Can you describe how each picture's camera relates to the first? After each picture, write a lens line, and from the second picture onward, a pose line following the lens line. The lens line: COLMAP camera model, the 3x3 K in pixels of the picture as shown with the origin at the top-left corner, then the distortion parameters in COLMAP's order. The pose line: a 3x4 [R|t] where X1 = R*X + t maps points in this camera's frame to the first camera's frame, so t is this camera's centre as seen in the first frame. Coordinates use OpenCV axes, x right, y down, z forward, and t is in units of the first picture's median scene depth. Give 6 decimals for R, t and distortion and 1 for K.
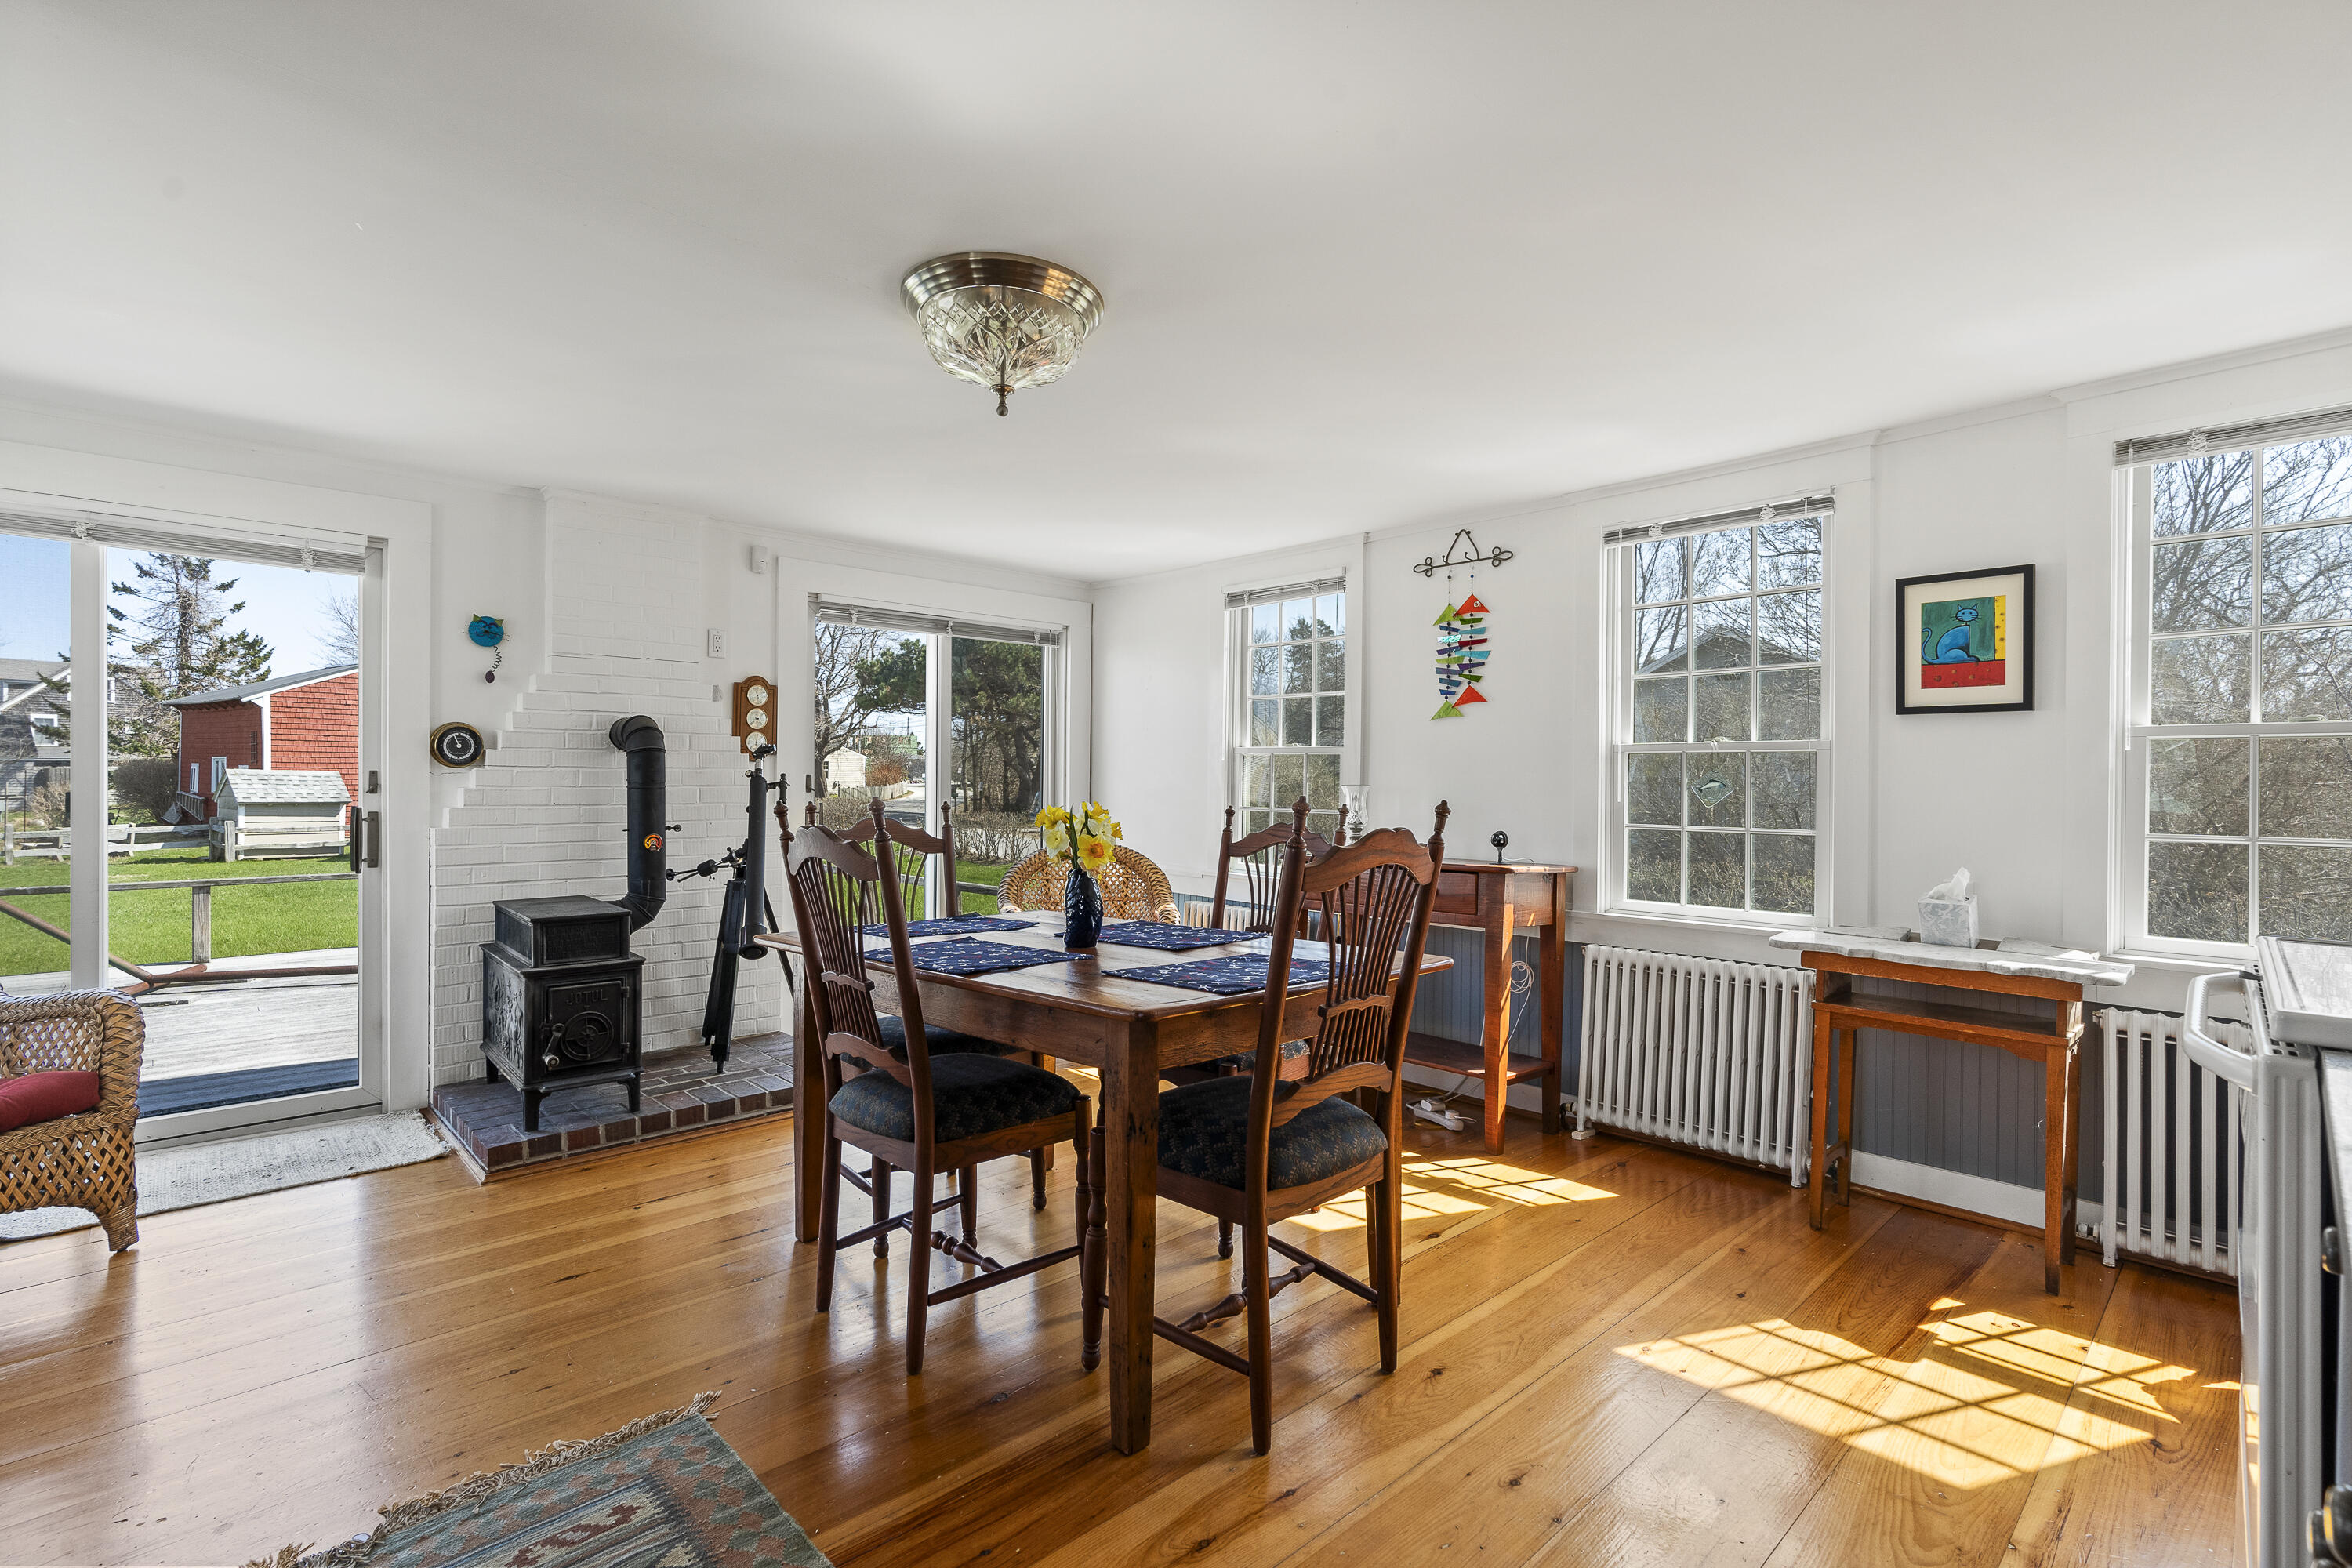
lens RADIAL K [[1072.1, 0, 1170.9], [0, 1072.1, 783.5], [0, 0, 1]] dist [-0.010087, 0.003007]
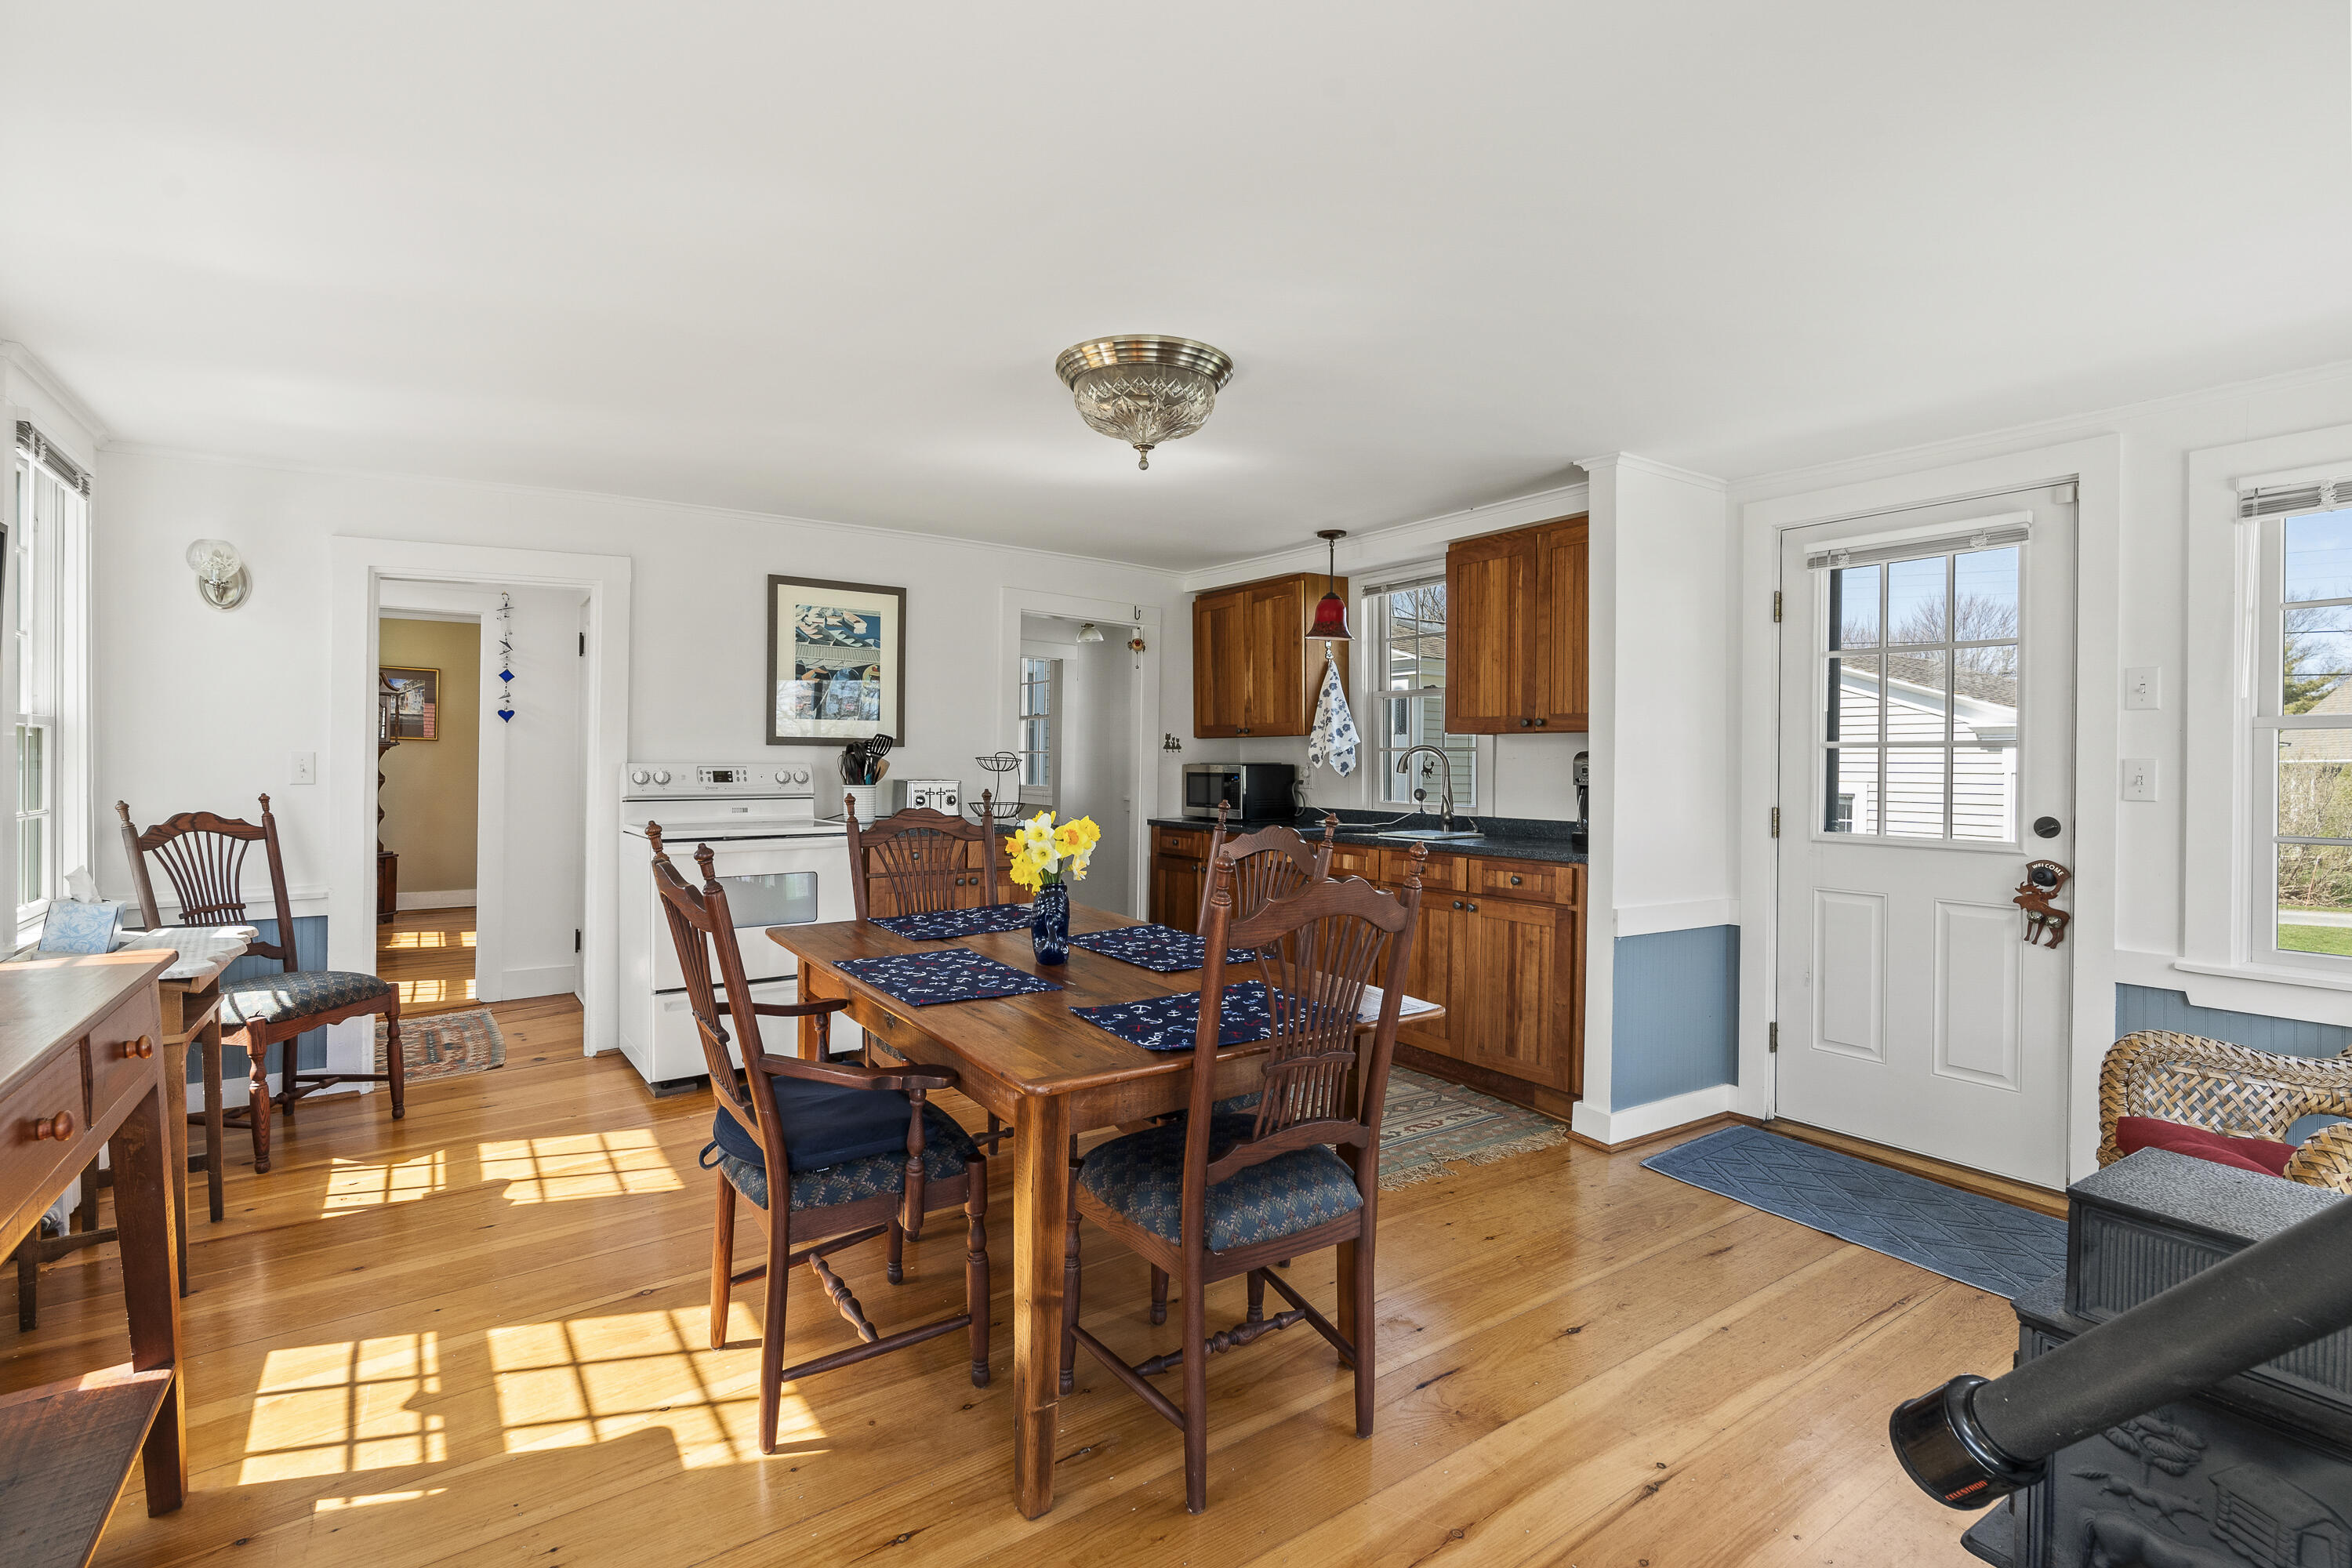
lens RADIAL K [[1072.1, 0, 1171.6], [0, 1072.1, 768.6], [0, 0, 1]] dist [-0.010087, 0.003007]
pose [[-0.988619, -0.022115, 0.148806, -0.241729], [-0.020650, 0.999722, 0.011382, -0.025389], [-0.149016, 0.008180, -0.988801, 1.399755]]
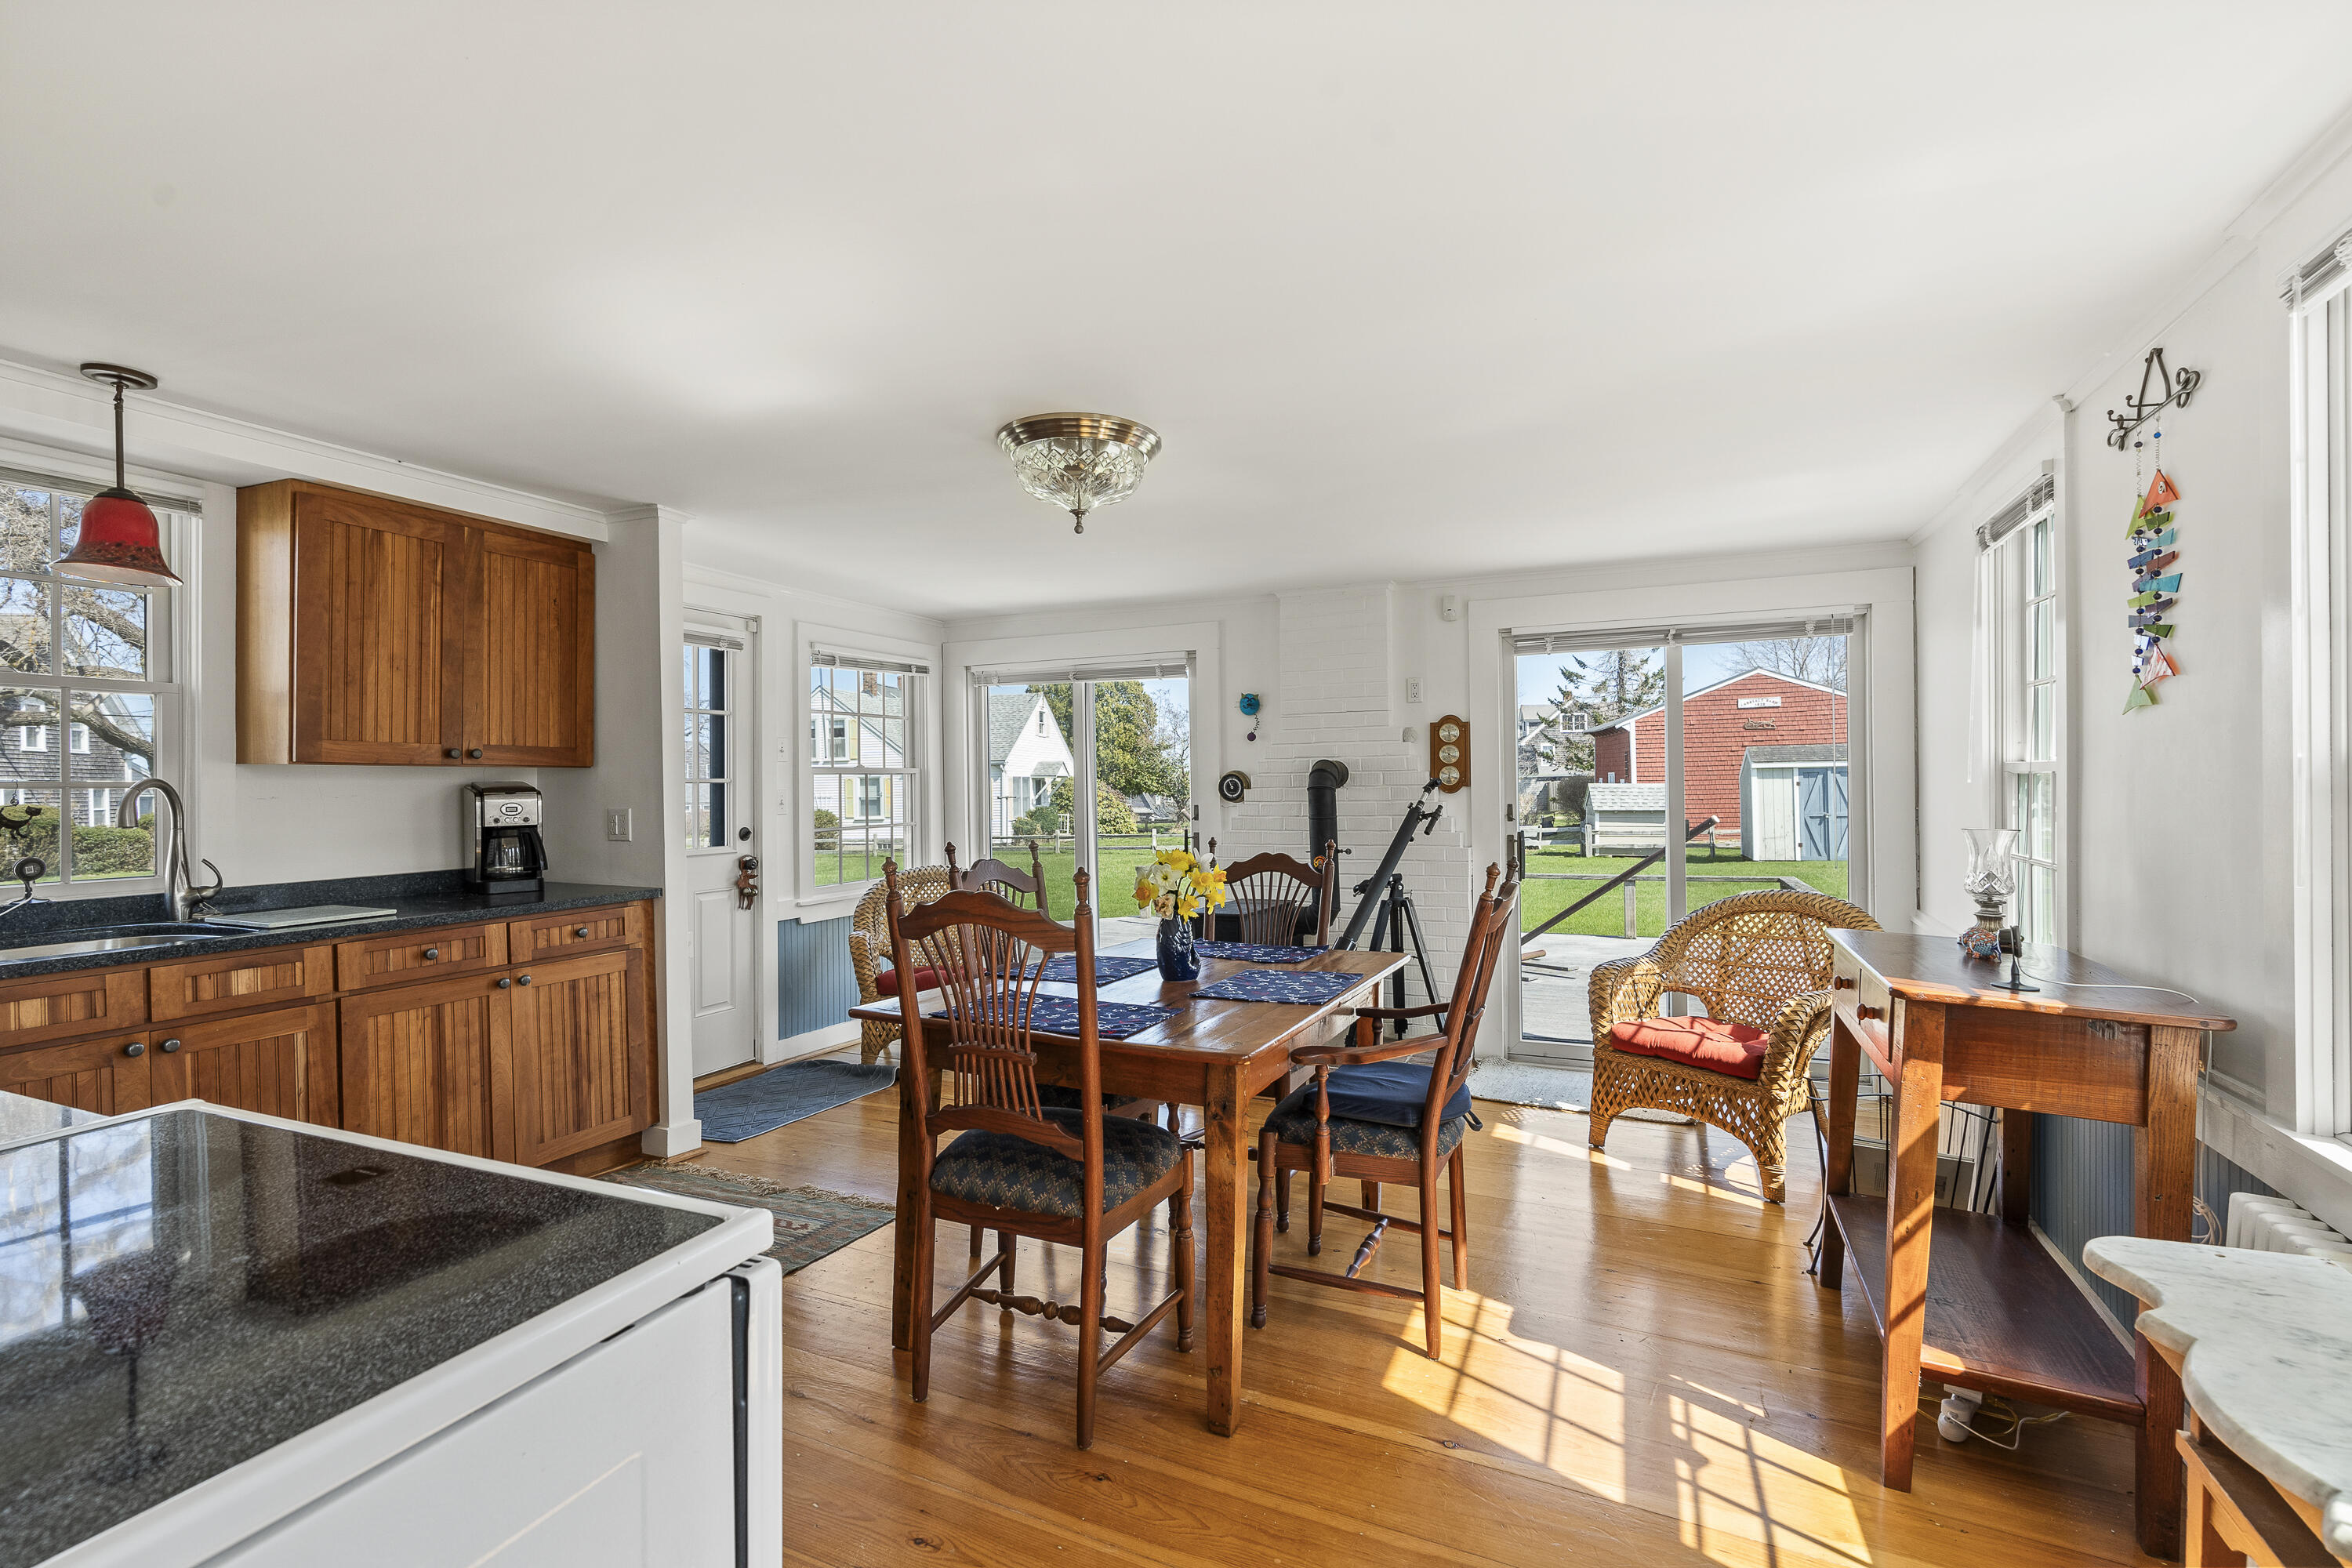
lens RADIAL K [[1072.1, 0, 1174.6], [0, 1072.1, 785.4], [0, 0, 1]] dist [-0.010087, 0.003007]
pose [[0.383715, -0.012225, -0.923371, 0.665696], [0.008990, 0.999914, -0.009502, -0.027070], [0.923408, -0.004655, 0.383792, 0.417008]]
